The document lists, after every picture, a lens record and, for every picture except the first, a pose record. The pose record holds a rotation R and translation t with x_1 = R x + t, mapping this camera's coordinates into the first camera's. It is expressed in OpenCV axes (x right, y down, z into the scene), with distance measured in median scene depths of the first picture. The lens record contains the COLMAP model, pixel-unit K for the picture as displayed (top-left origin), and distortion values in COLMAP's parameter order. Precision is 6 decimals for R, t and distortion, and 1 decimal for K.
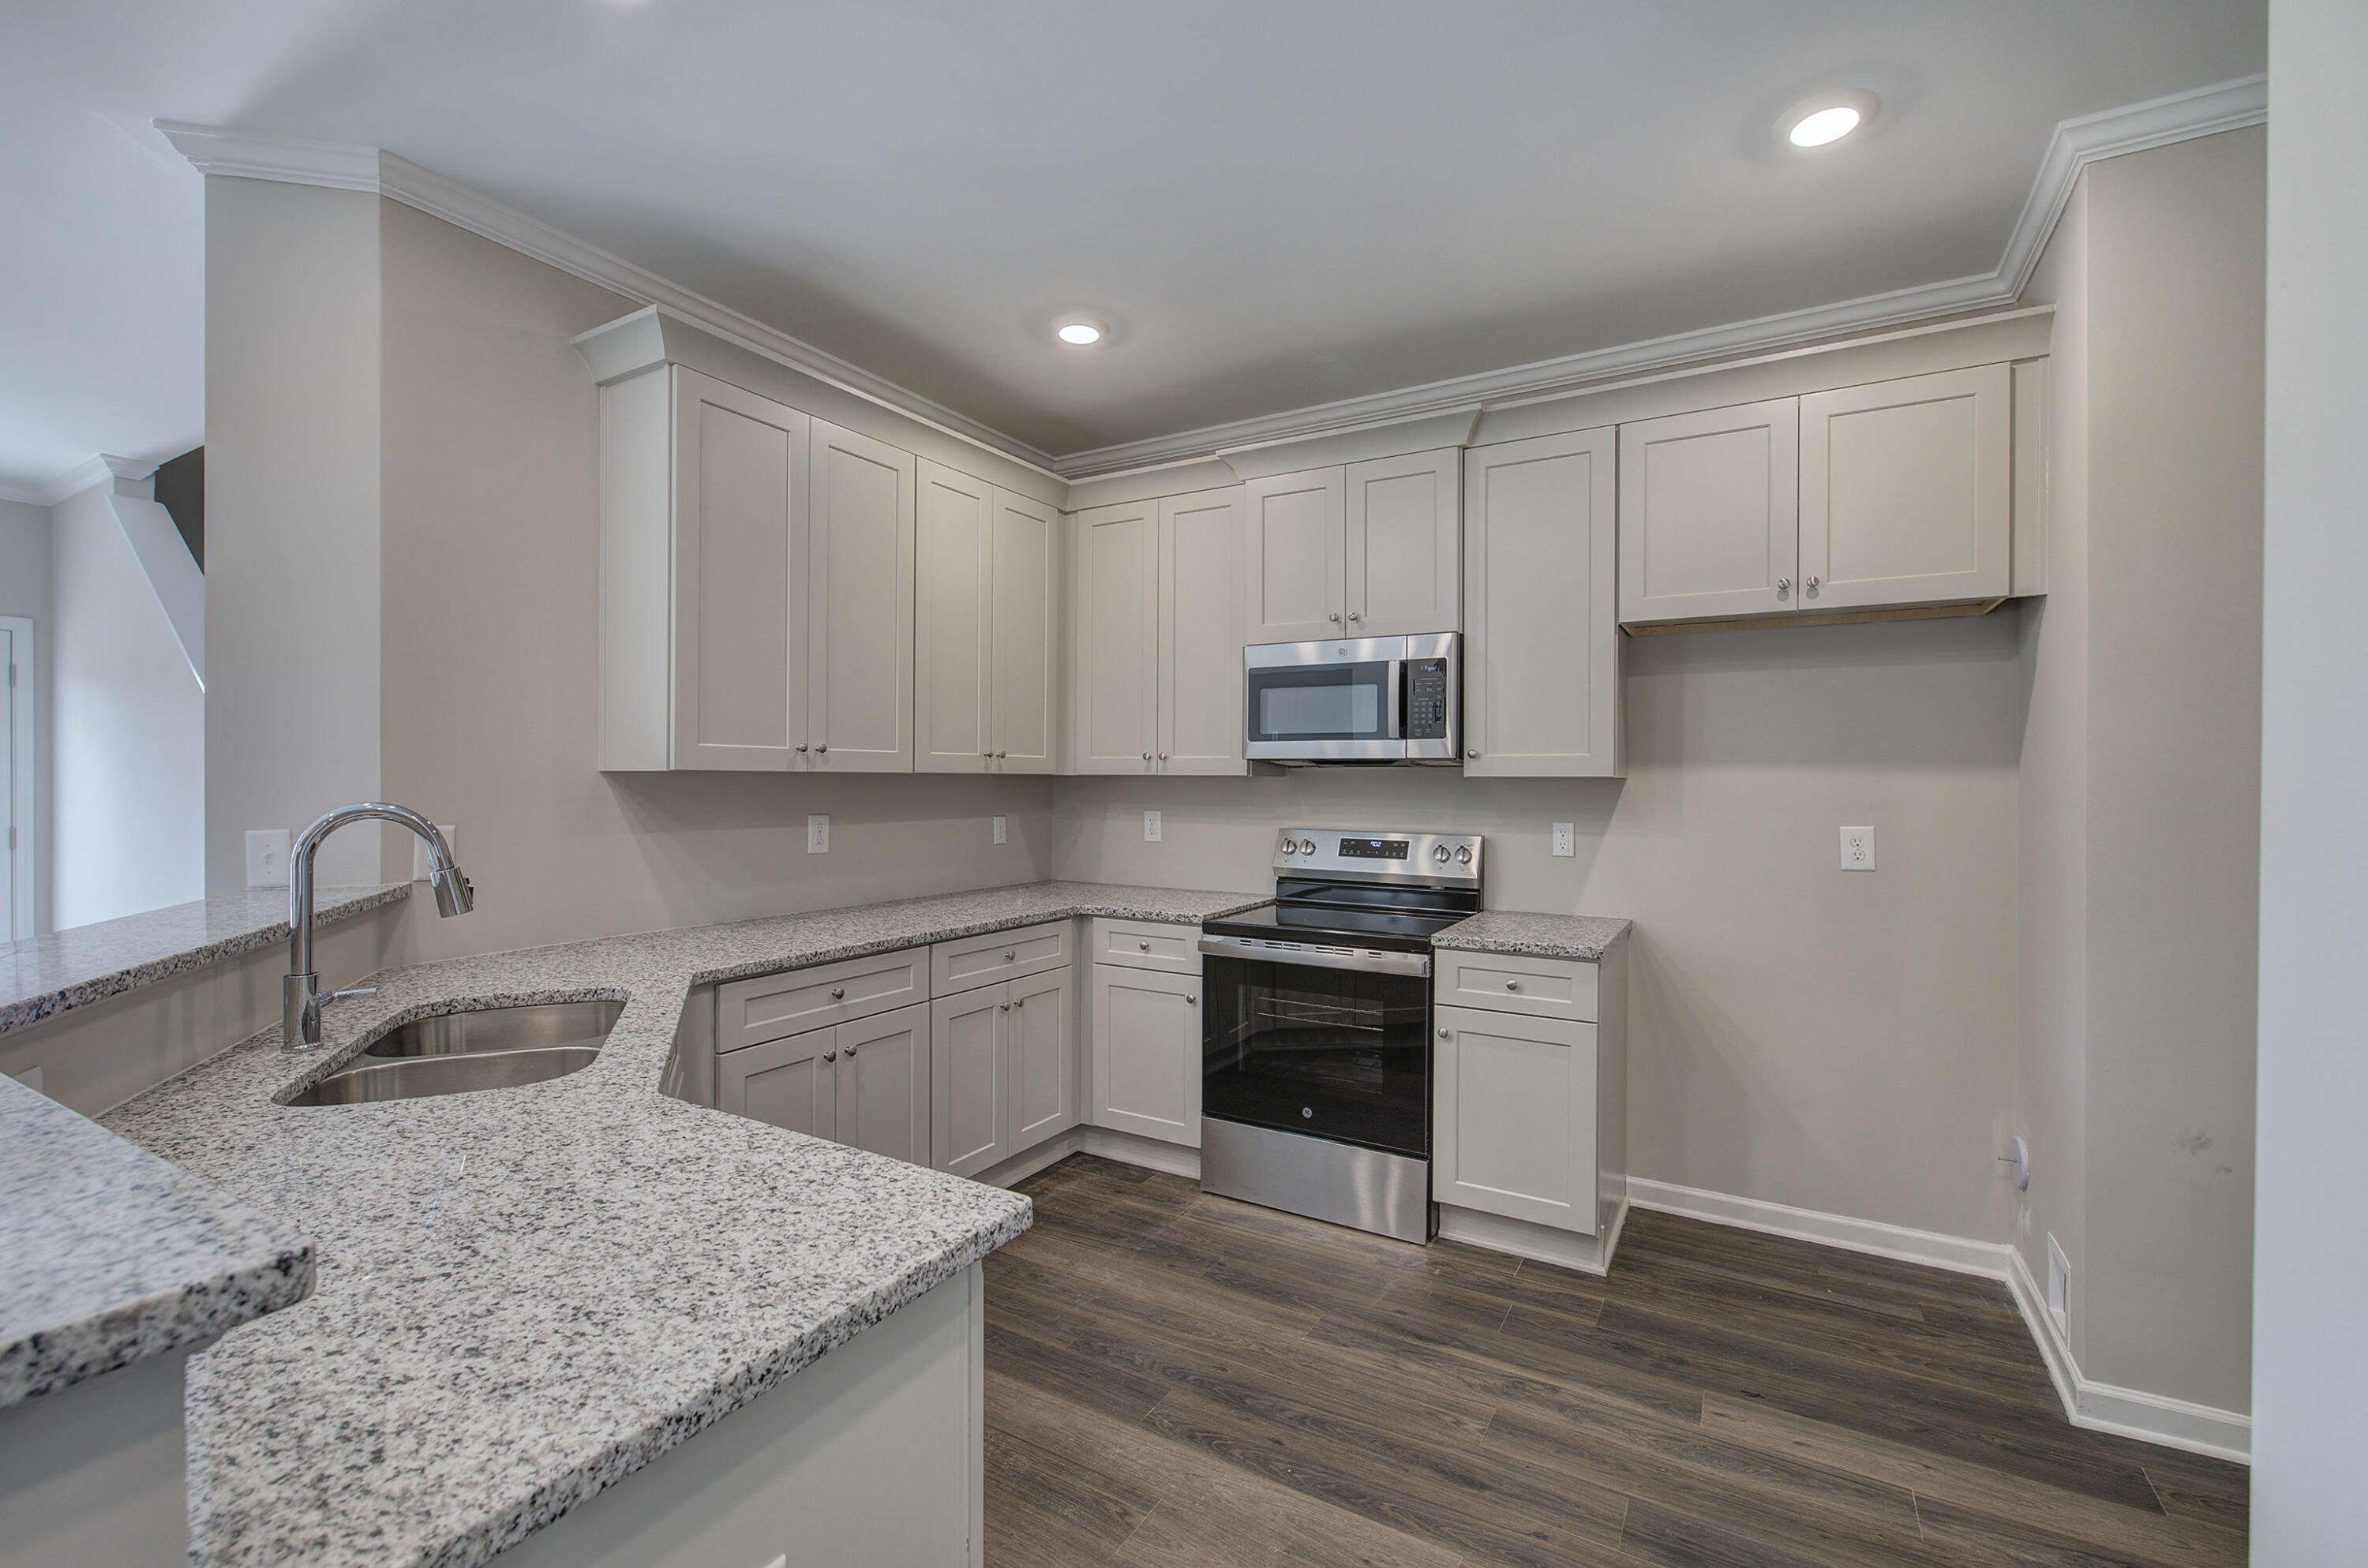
lens RADIAL K [[999.4, 0, 1184.0], [0, 999.4, 784.0], [0, 0, 1]] dist [-0.002317, -0.000067]
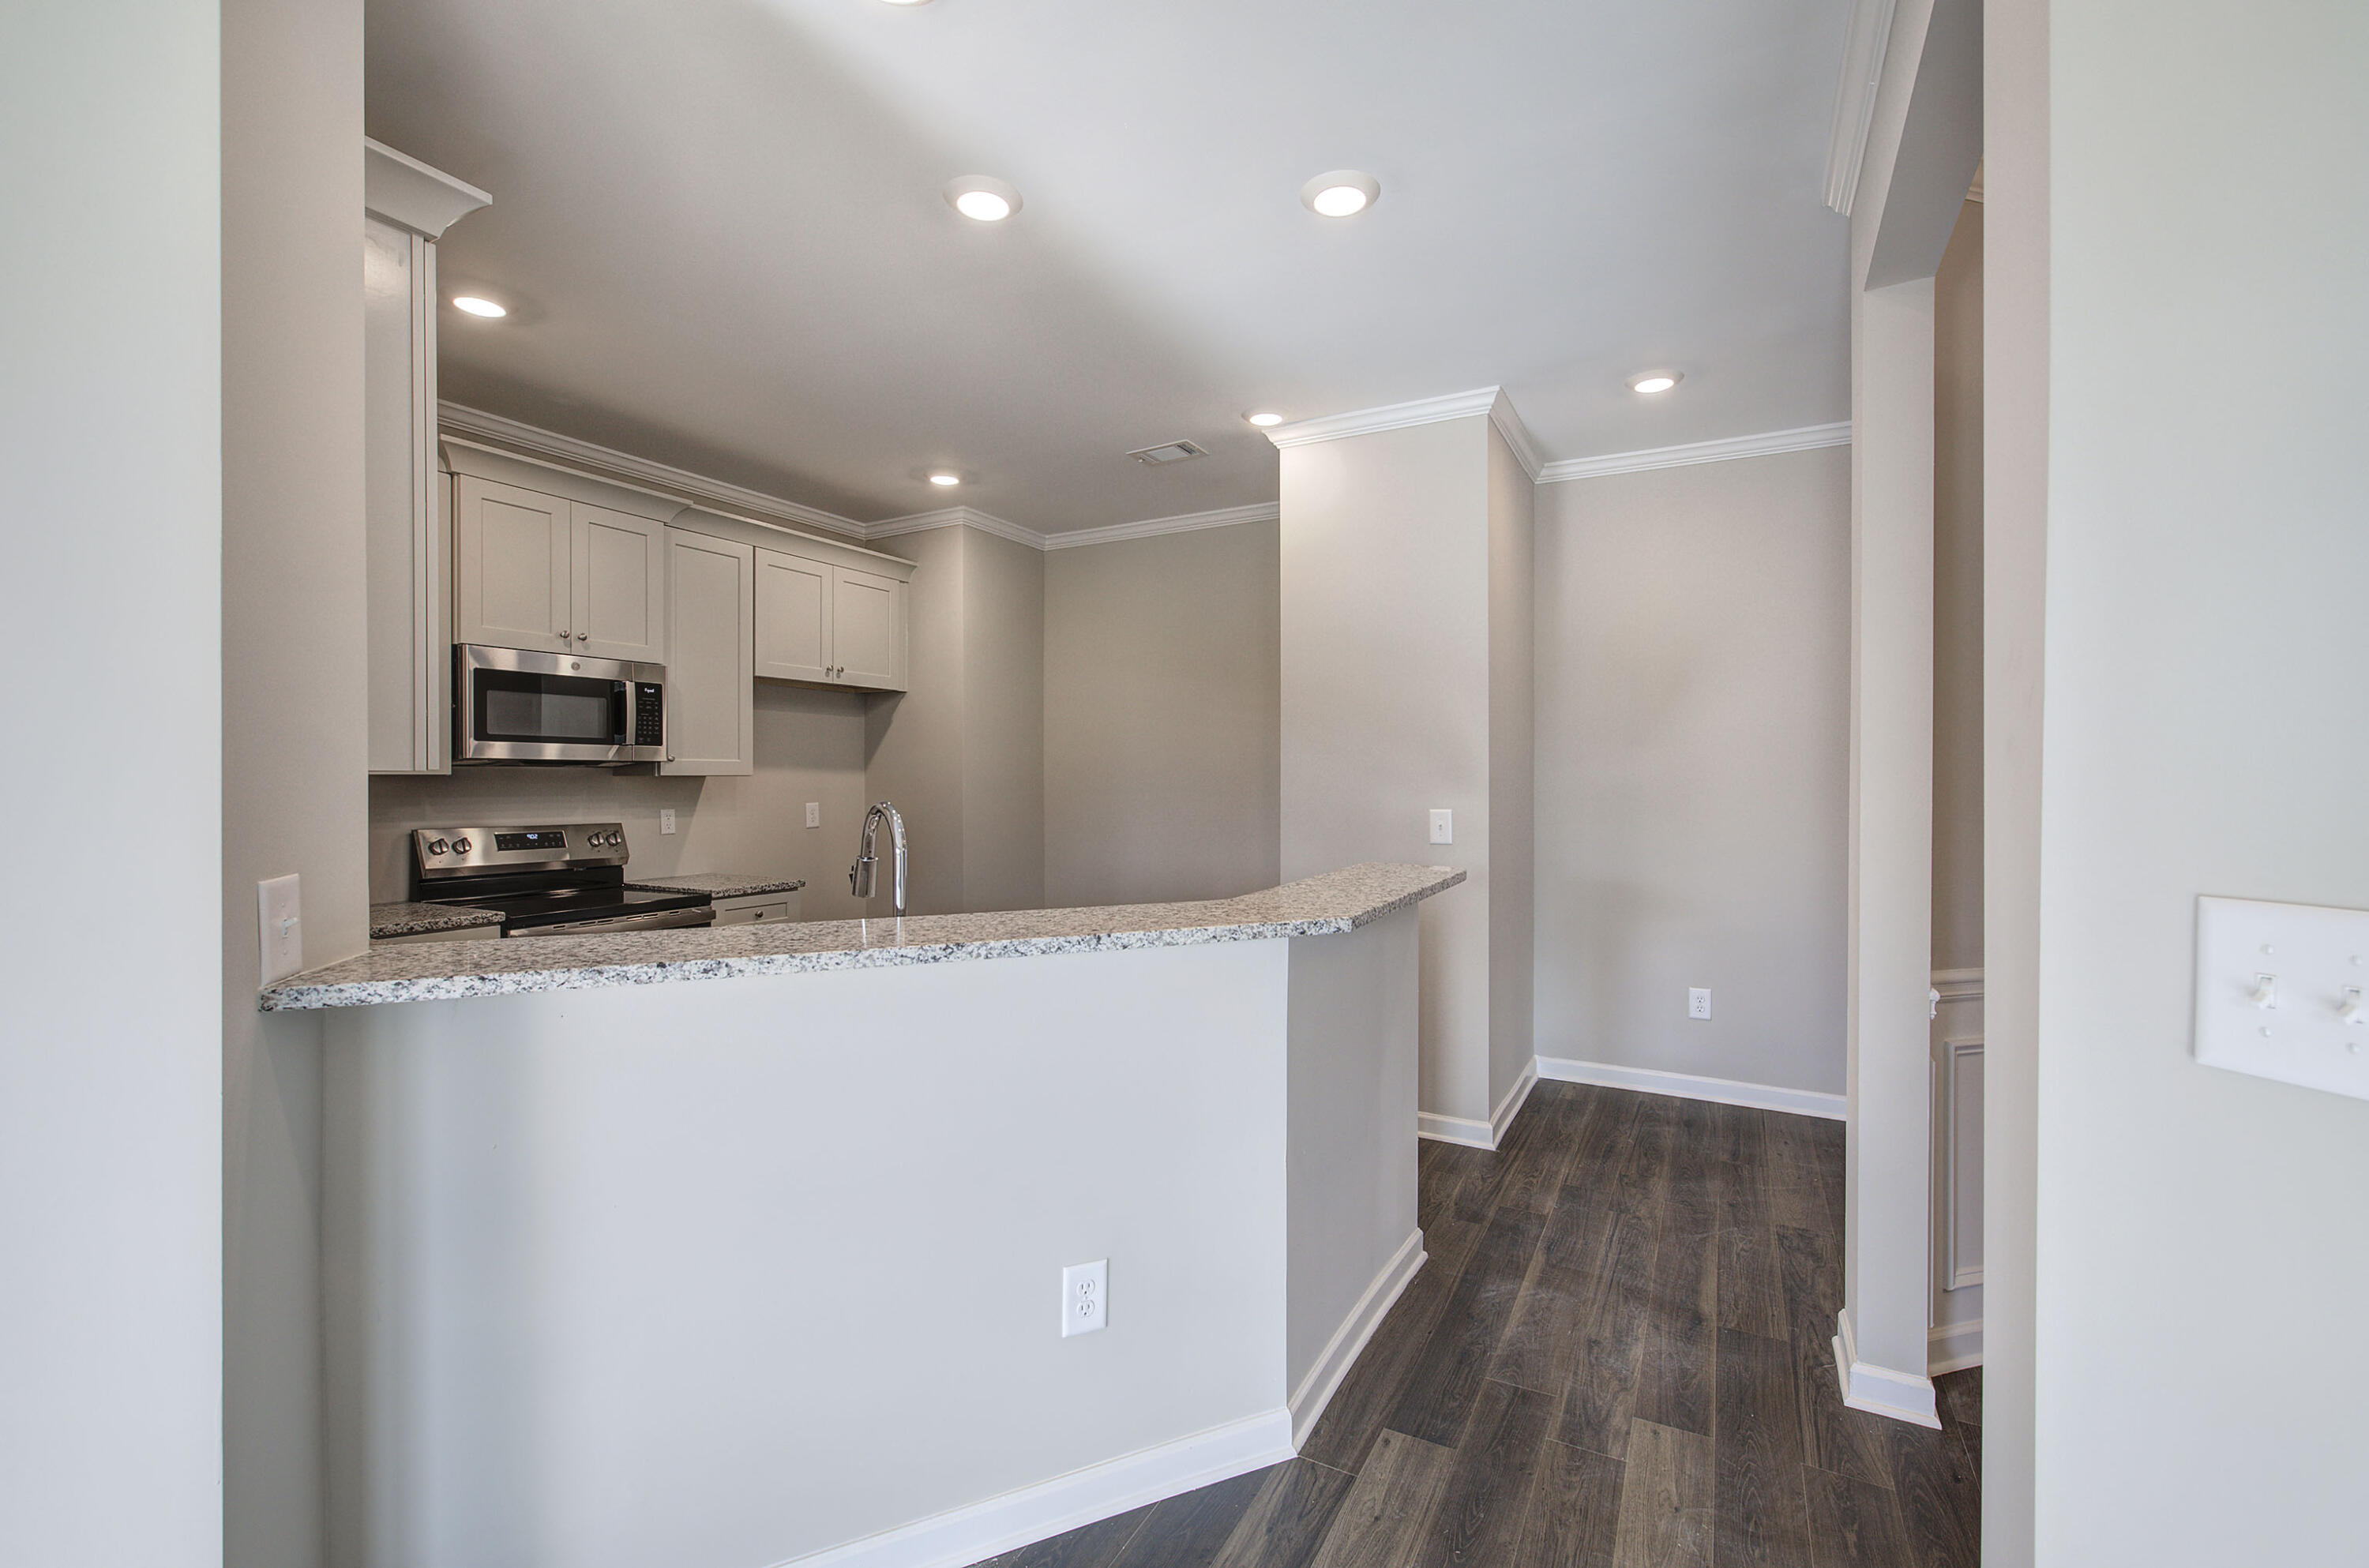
lens RADIAL K [[999.9, 0, 1184.5], [0, 999.9, 784.0], [0, 0, 1]] dist [-0.002317, -0.000067]
pose [[-0.043033, -0.012066, 0.999001, -1.025504], [0.004771, 0.999913, 0.012282, -0.008205], [-0.999062, 0.005295, -0.042971, 0.362725]]
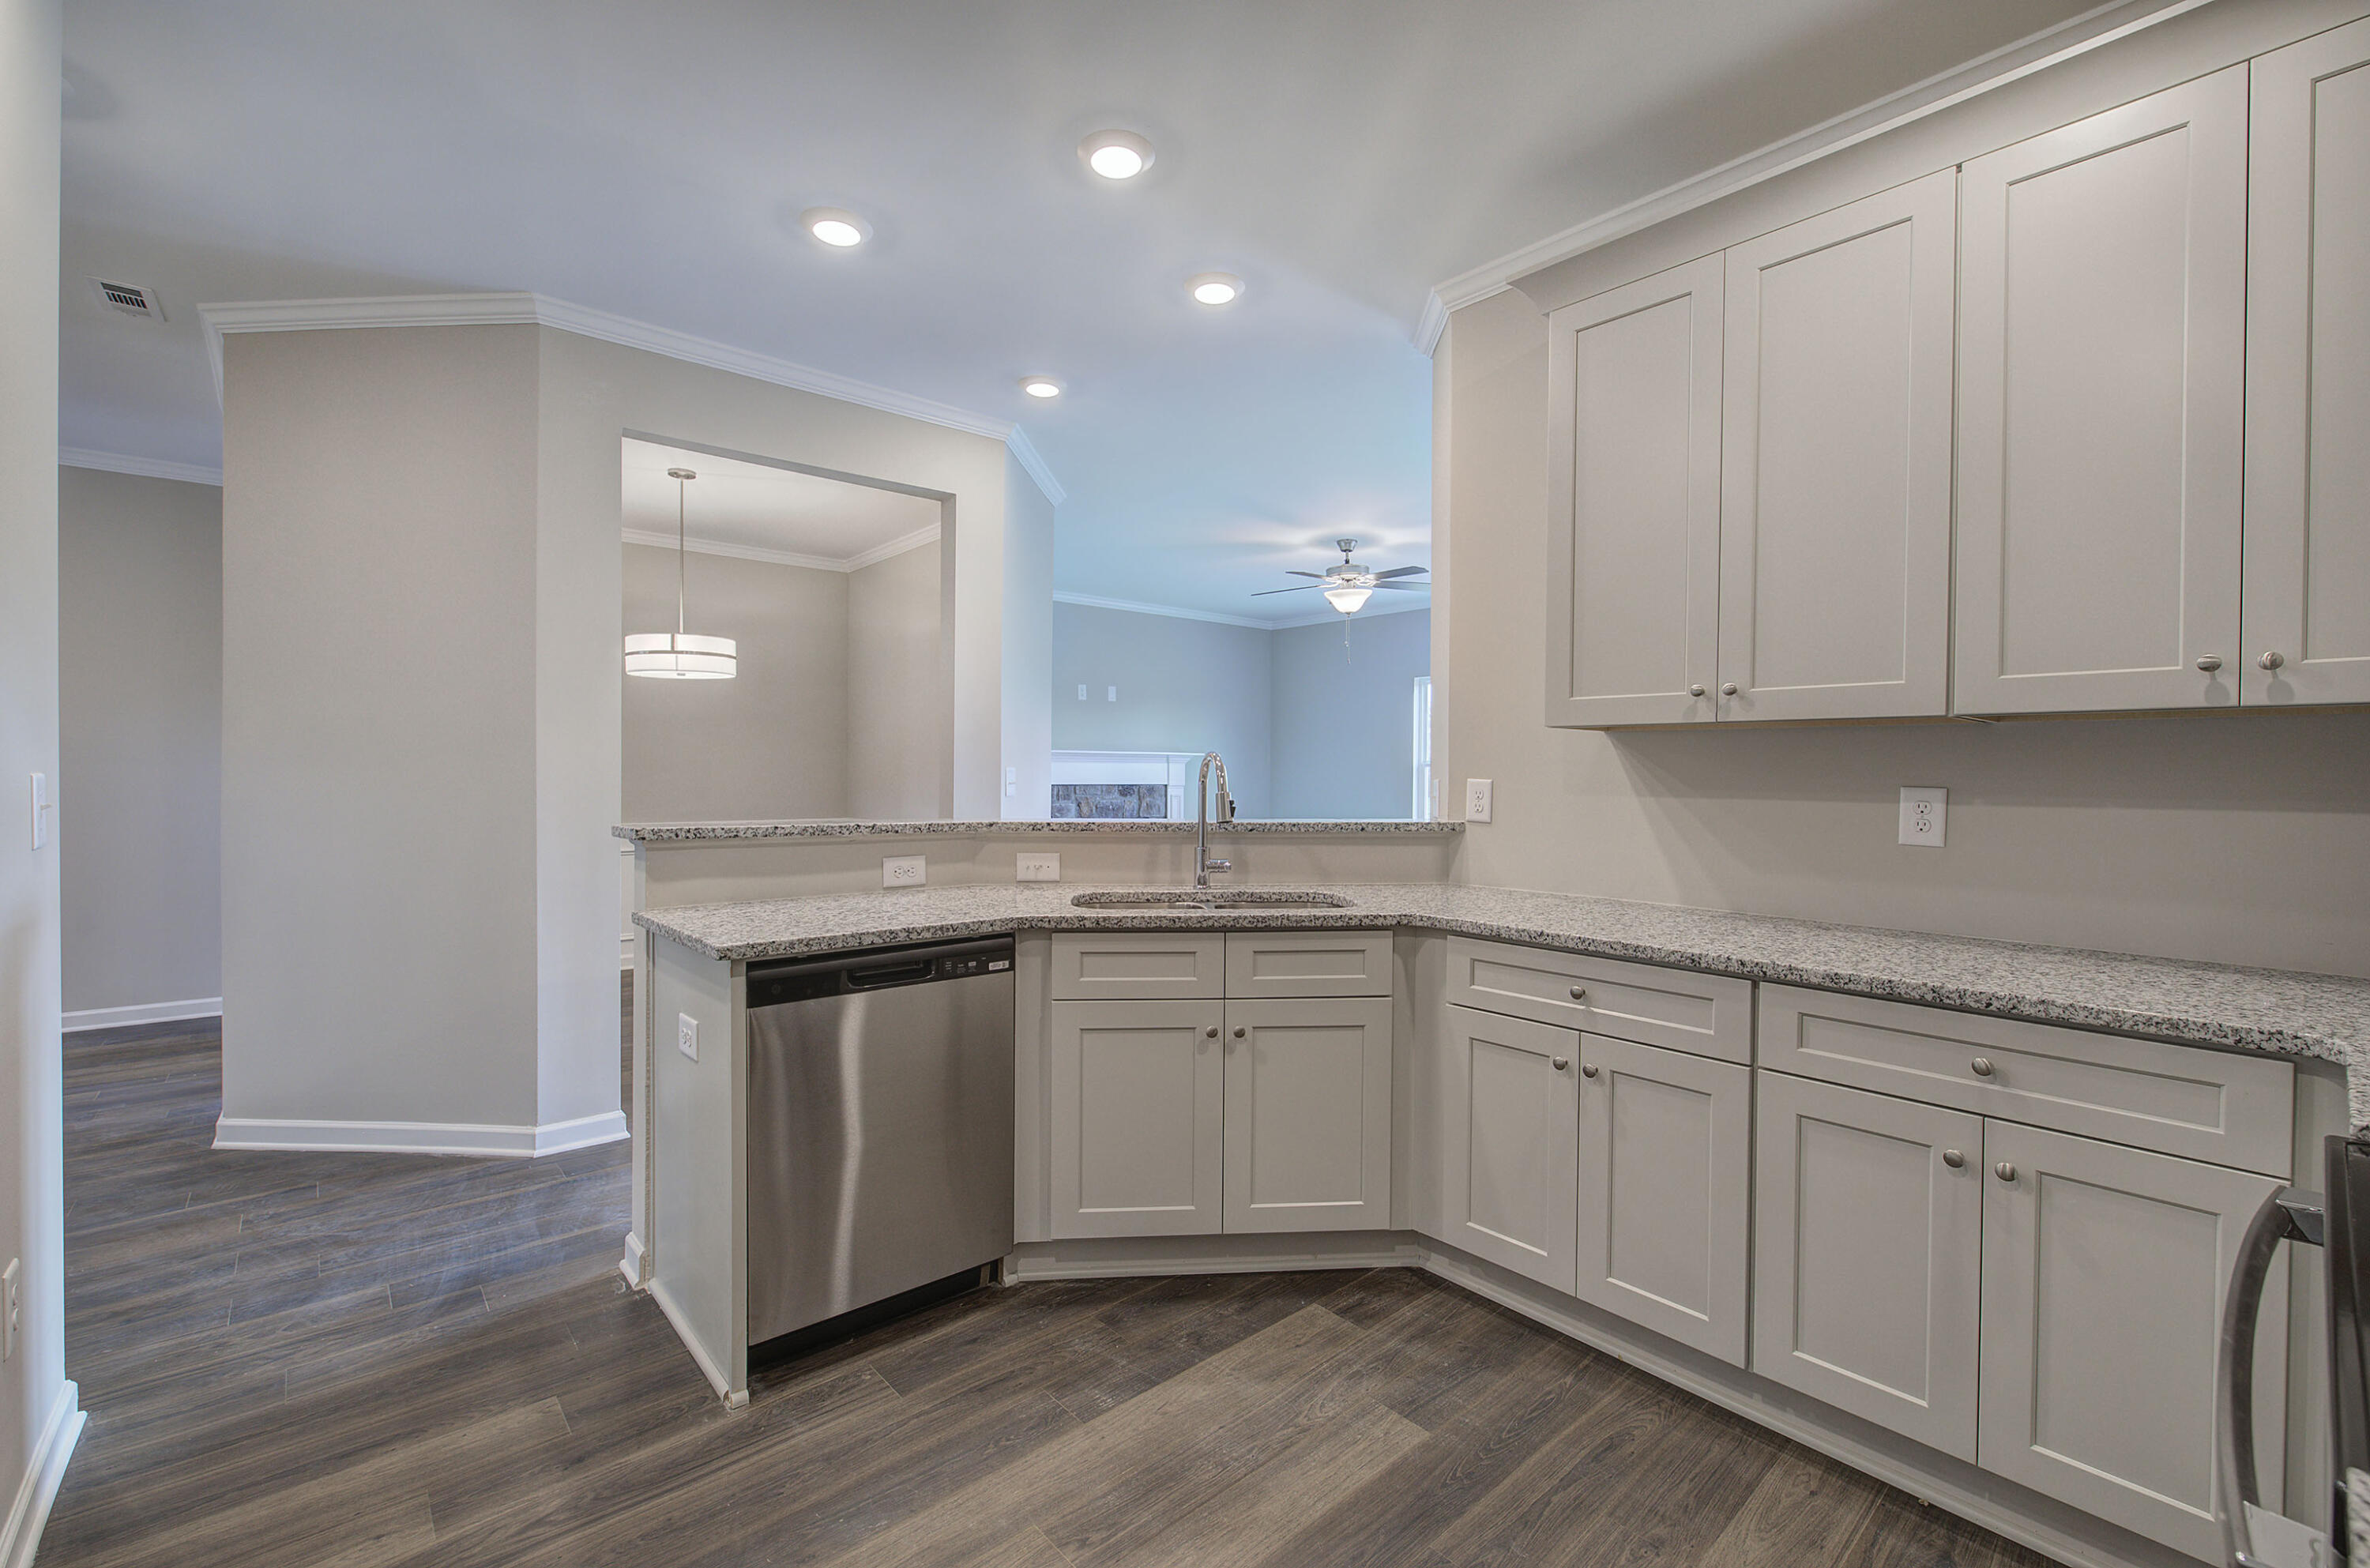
lens RADIAL K [[1000.3, 0, 1185.0], [0, 1000.3, 784.0], [0, 0, 1]] dist [-0.002317, -0.000067]
pose [[-0.303382, 0.008347, -0.952832, 0.422515], [-0.012182, 0.999846, 0.012638, 0.027390], [0.952791, 0.015441, -0.303234, 0.758307]]
